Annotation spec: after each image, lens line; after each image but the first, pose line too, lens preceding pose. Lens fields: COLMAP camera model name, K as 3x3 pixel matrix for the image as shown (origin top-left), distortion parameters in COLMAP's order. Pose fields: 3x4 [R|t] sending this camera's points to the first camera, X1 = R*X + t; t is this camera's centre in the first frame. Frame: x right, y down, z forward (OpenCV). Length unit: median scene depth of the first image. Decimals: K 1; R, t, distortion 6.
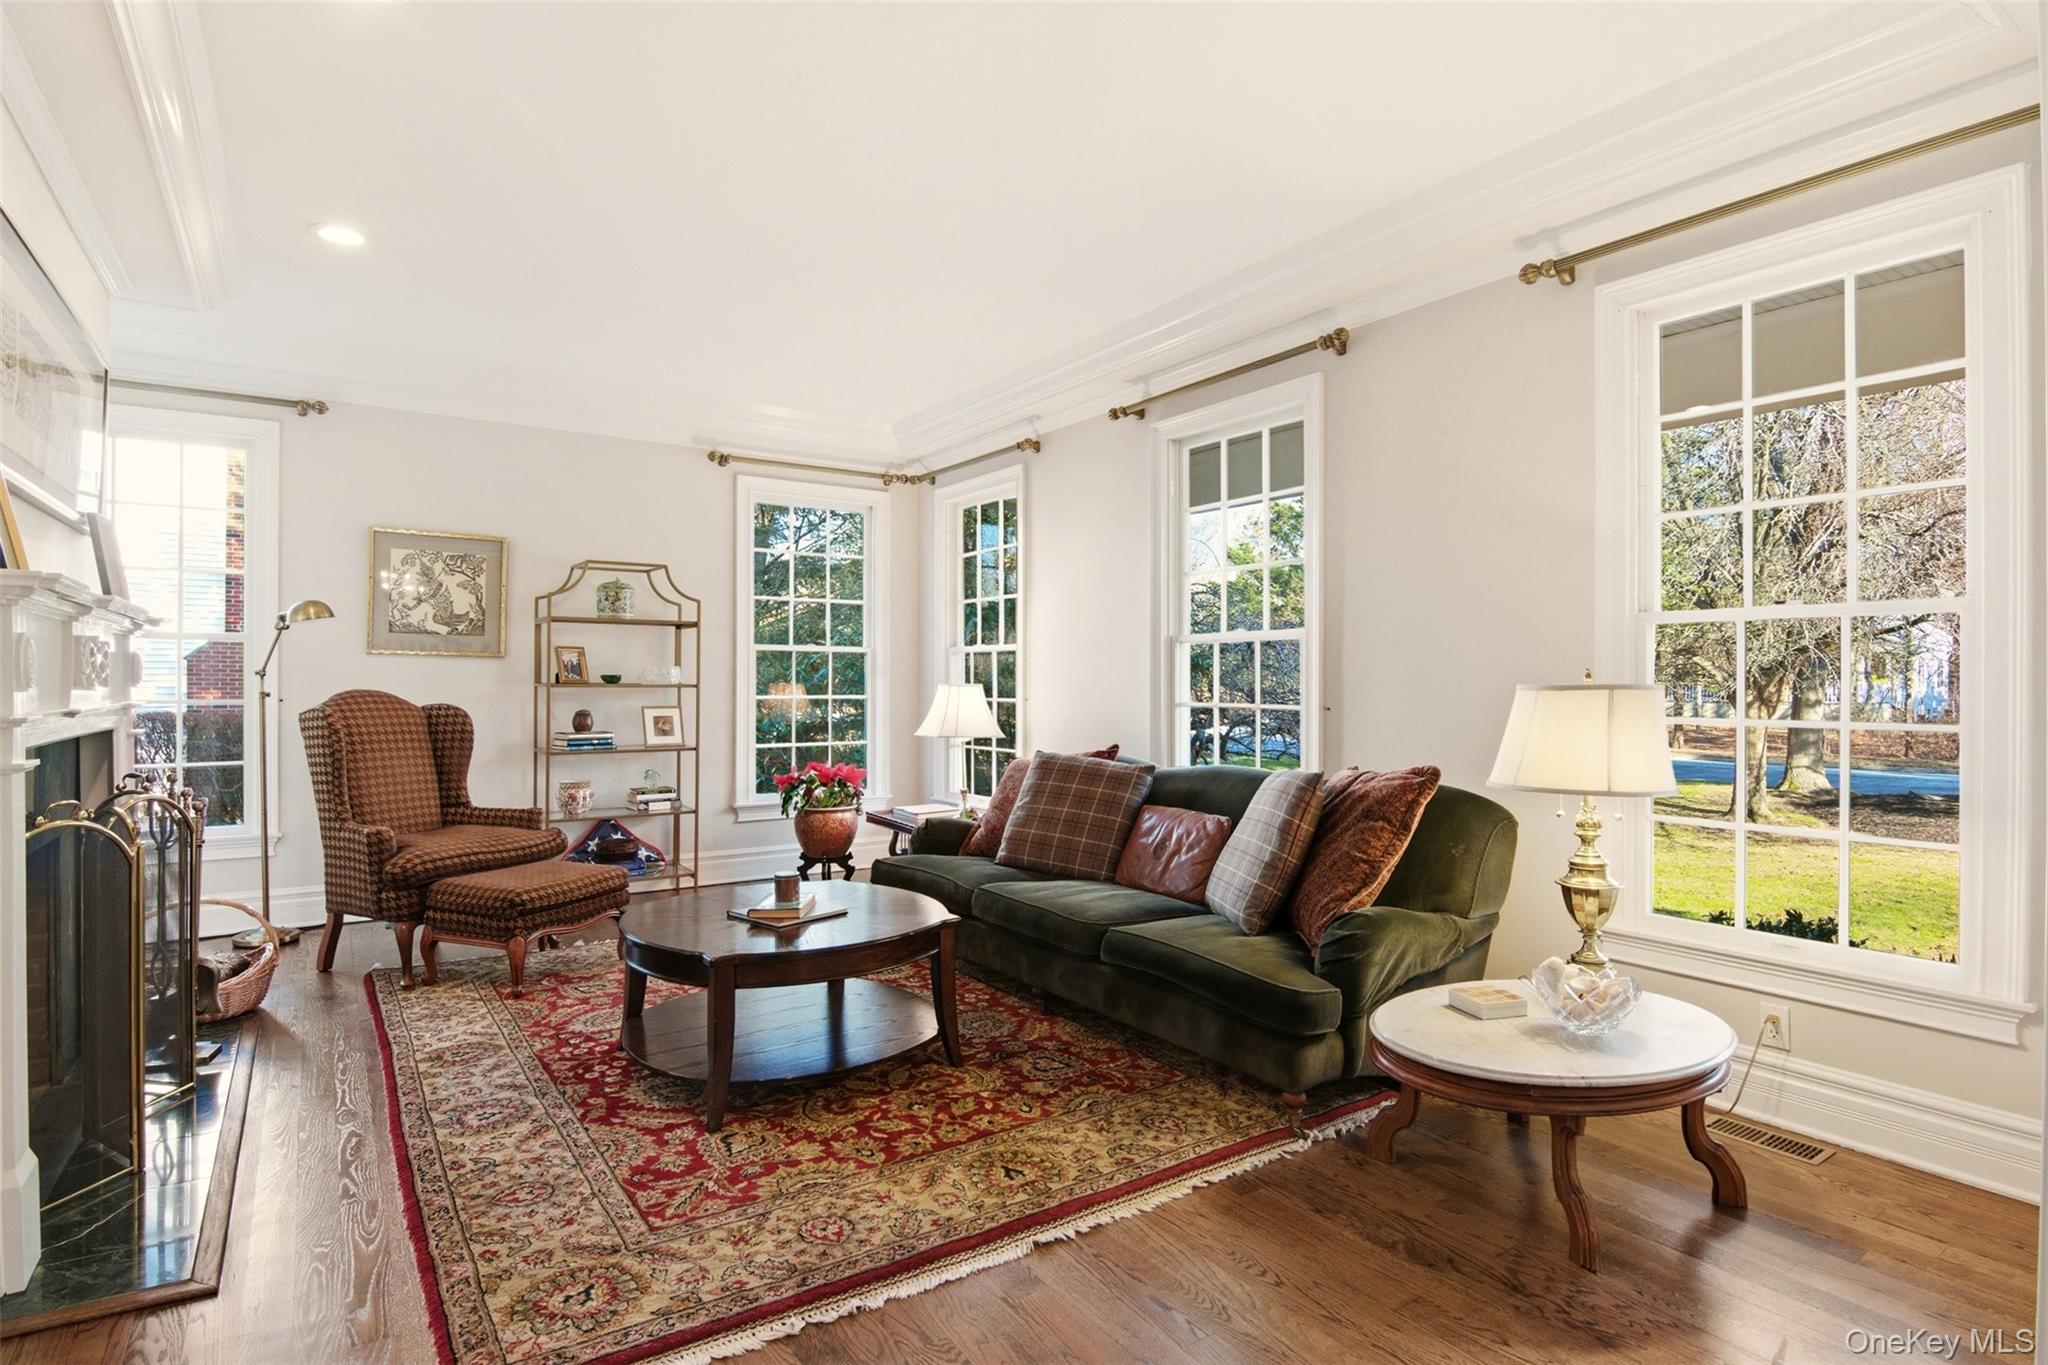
lens RADIAL K [[1047.9, 0, 1024.0], [0, 1047.9, 682.5], [0, 0, 1]] dist [0.000272, -0.015351]
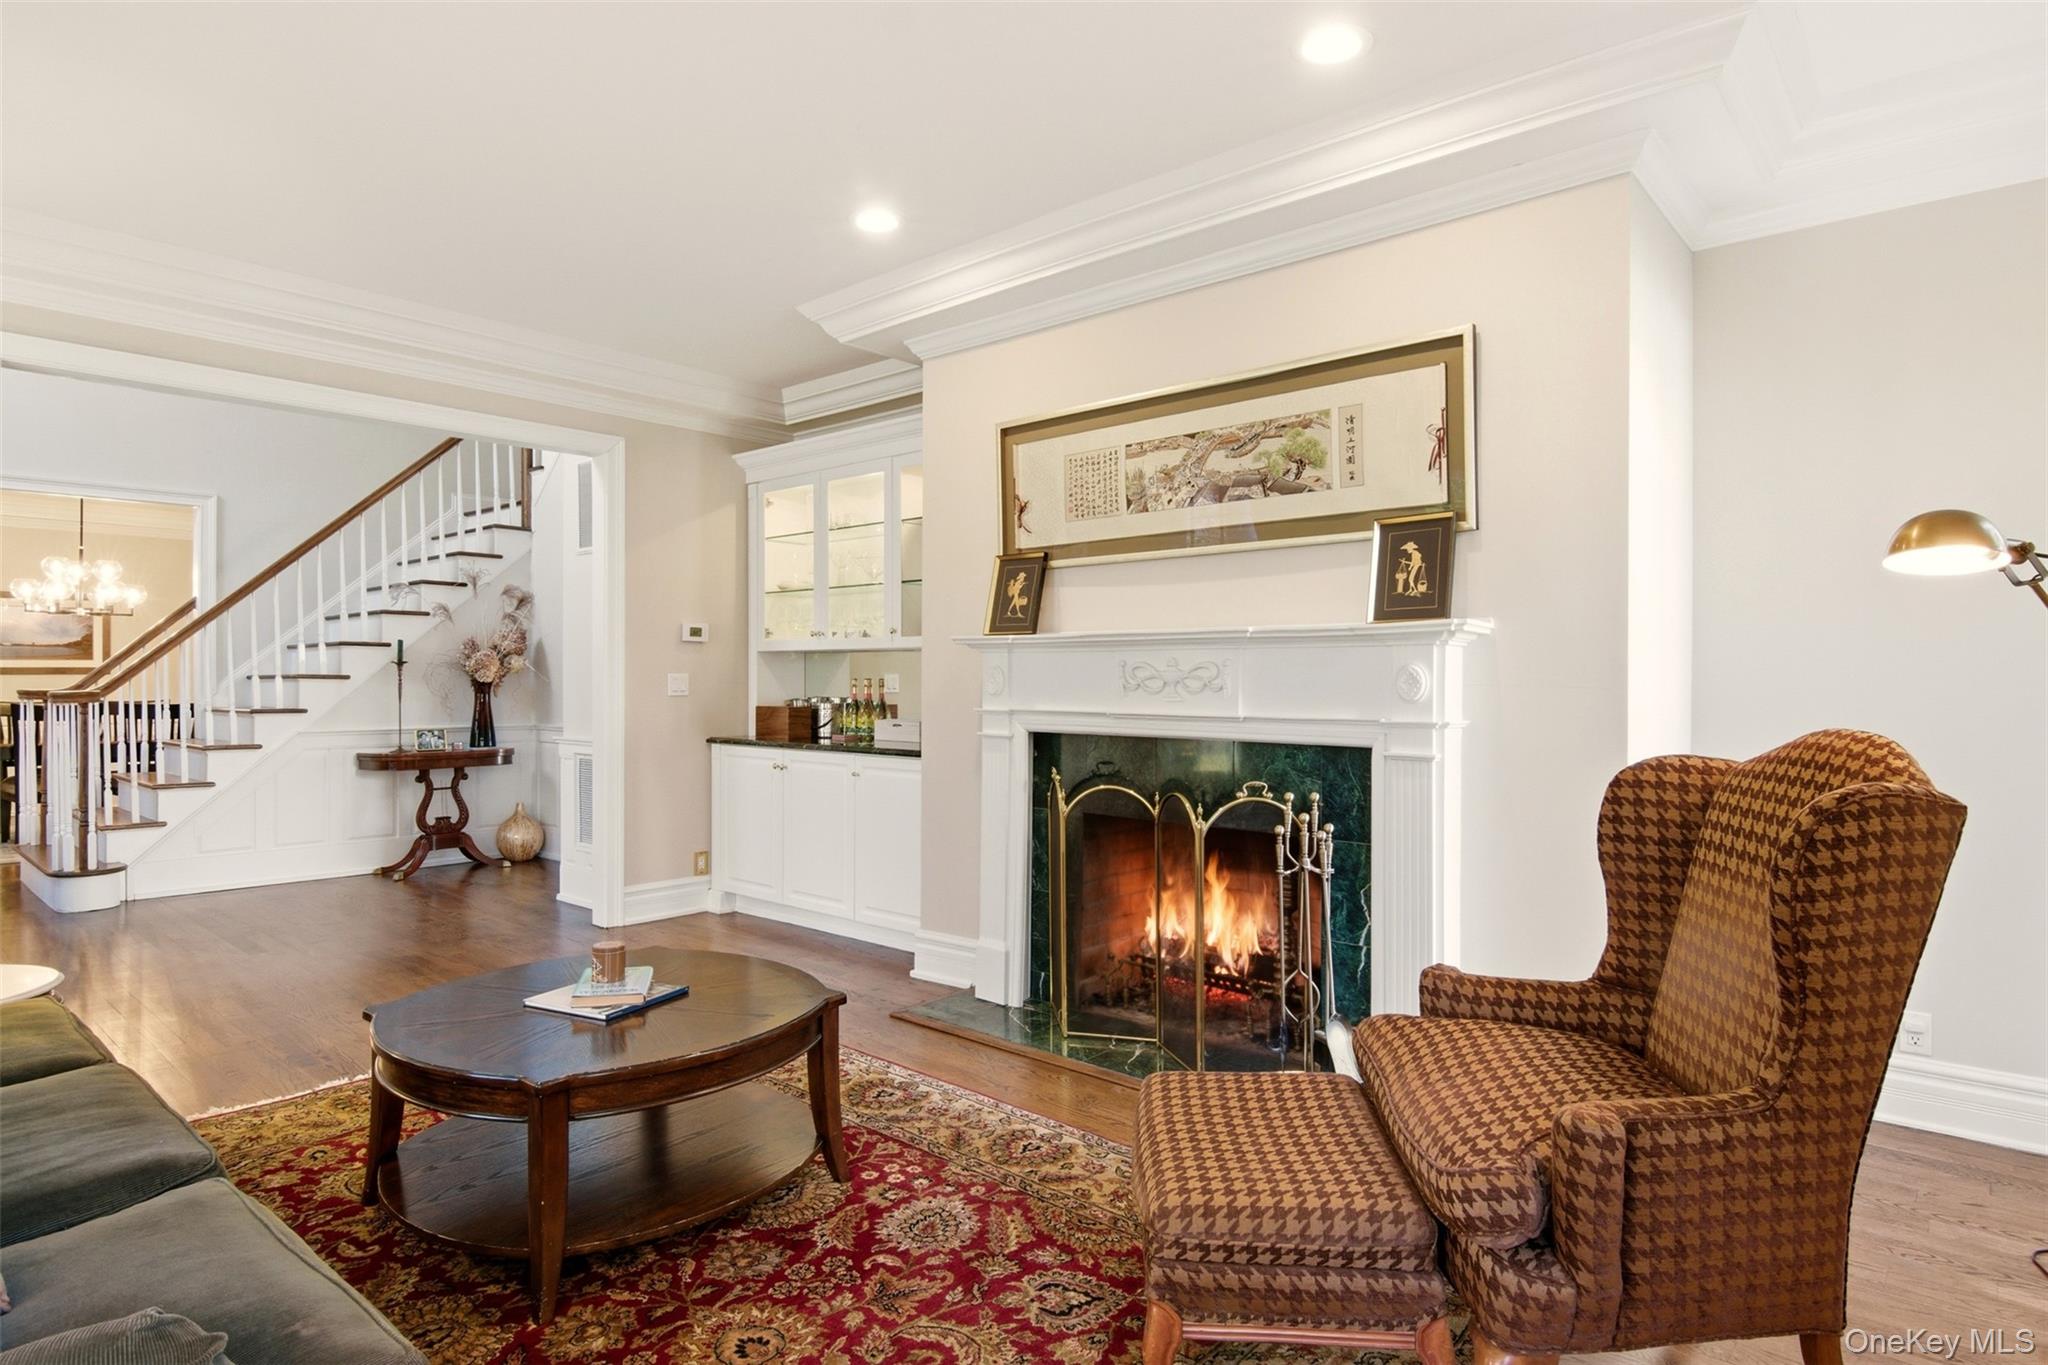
lens RADIAL K [[1114.3, 0, 1024.0], [0, 1114.3, 682.5], [0, 0, 1]] dist [-0.004055, -0.001035]
pose [[-0.968490, -0.002718, -0.249037, -0.266849], [-0.004350, 0.999973, 0.006003, -0.015240], [0.249013, 0.006897, -0.968475, 1.572787]]
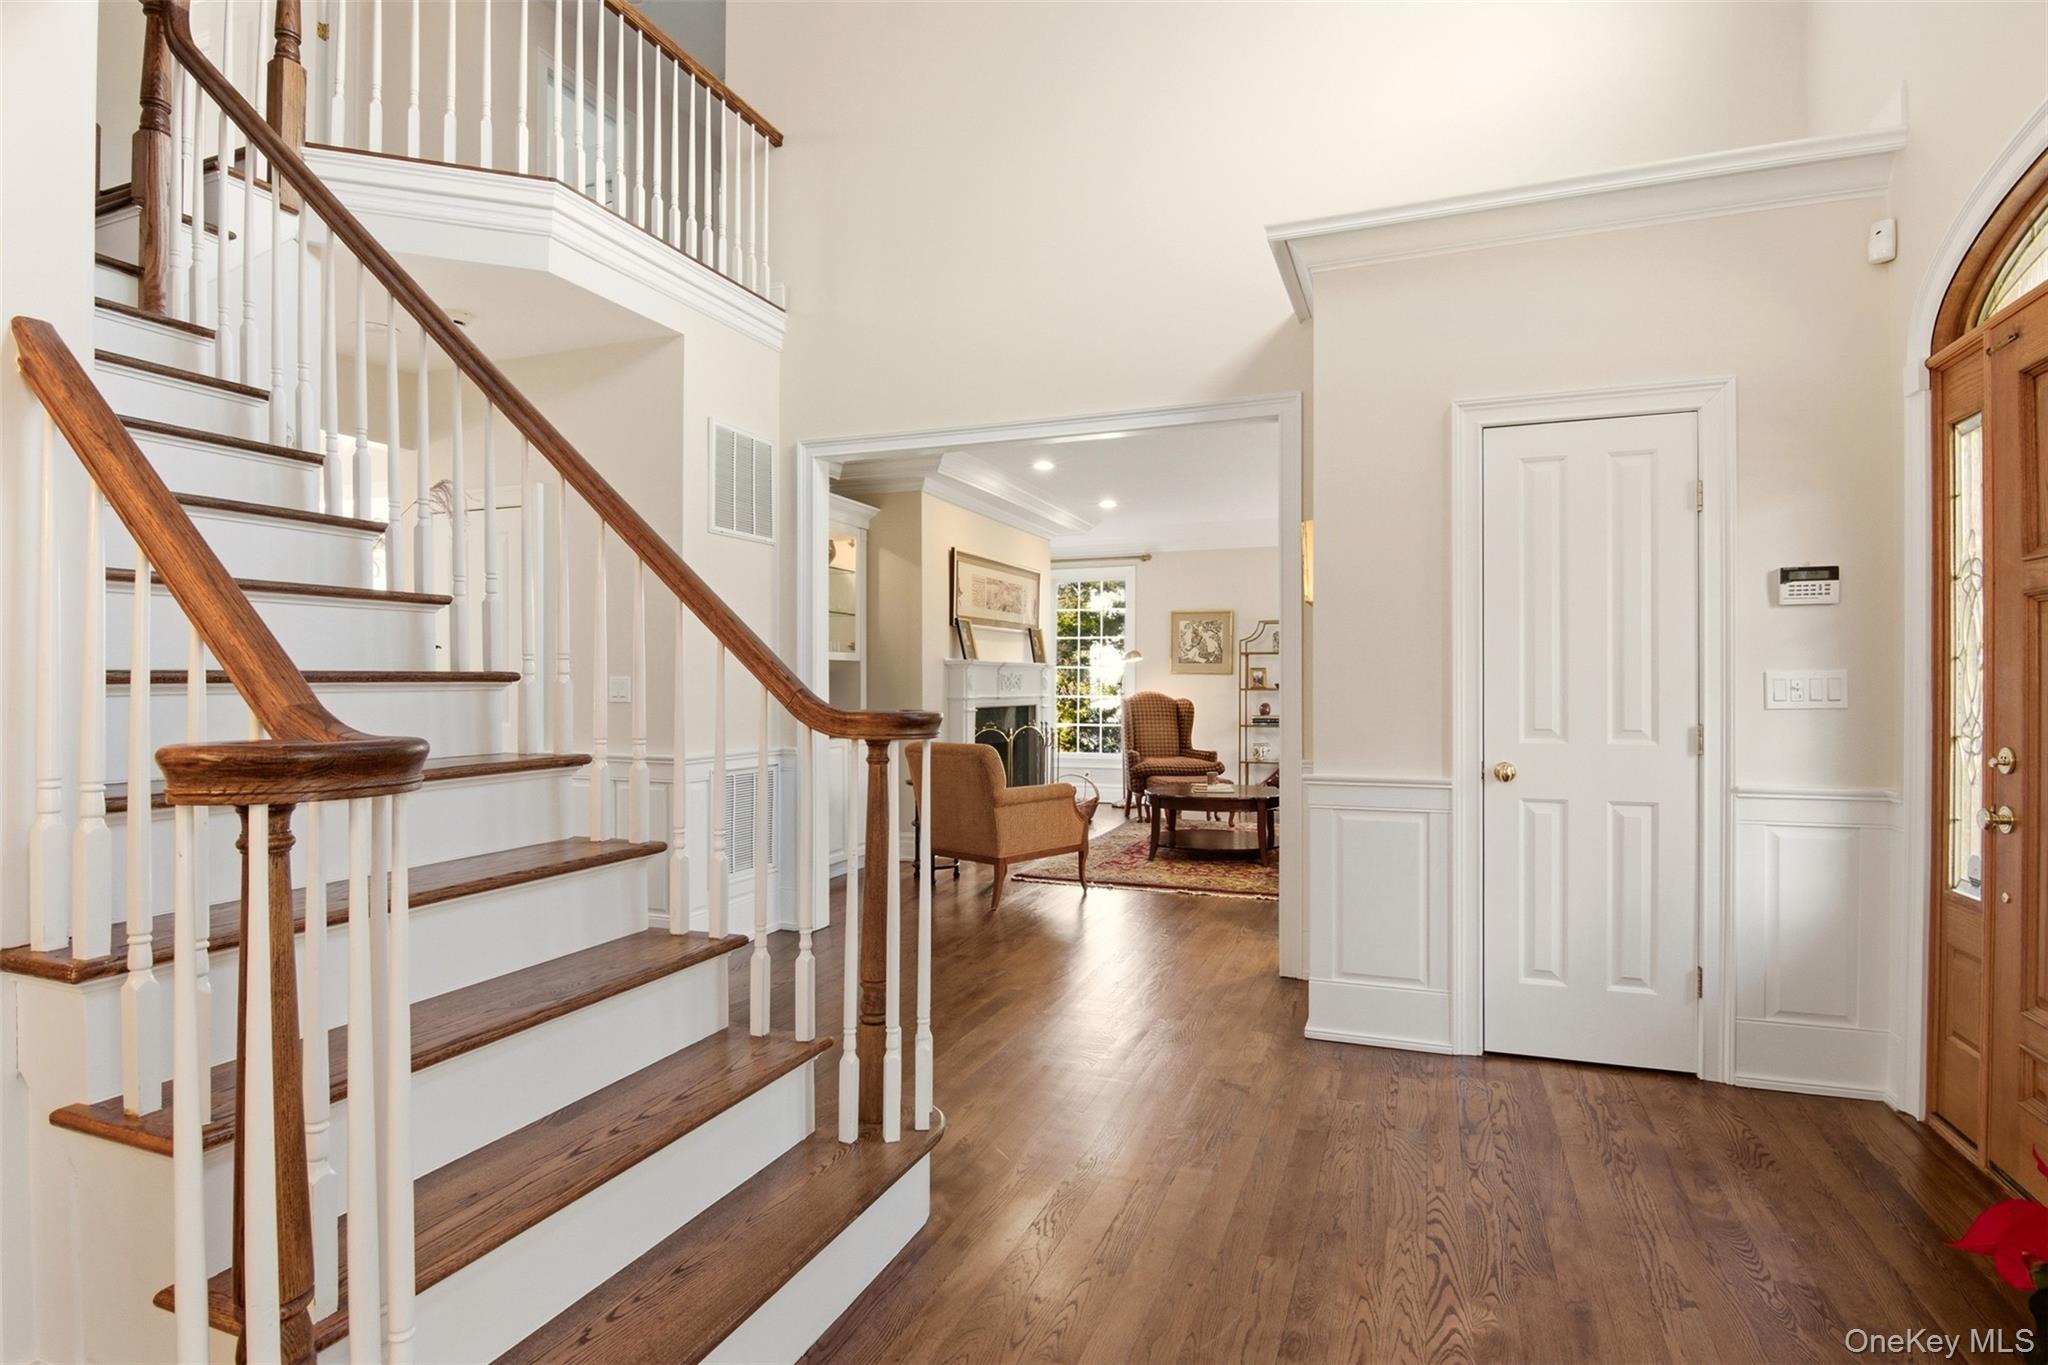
lens RADIAL K [[1047.9, 0, 1024.0], [0, 1047.9, 682.5], [0, 0, 1]] dist [0.000272, -0.015351]
pose [[0.570281, -0.004571, -0.821437, 1.180254], [0.001277, 0.999988, -0.004677, -0.001942], [0.821448, 0.001618, 0.570281, -0.527002]]
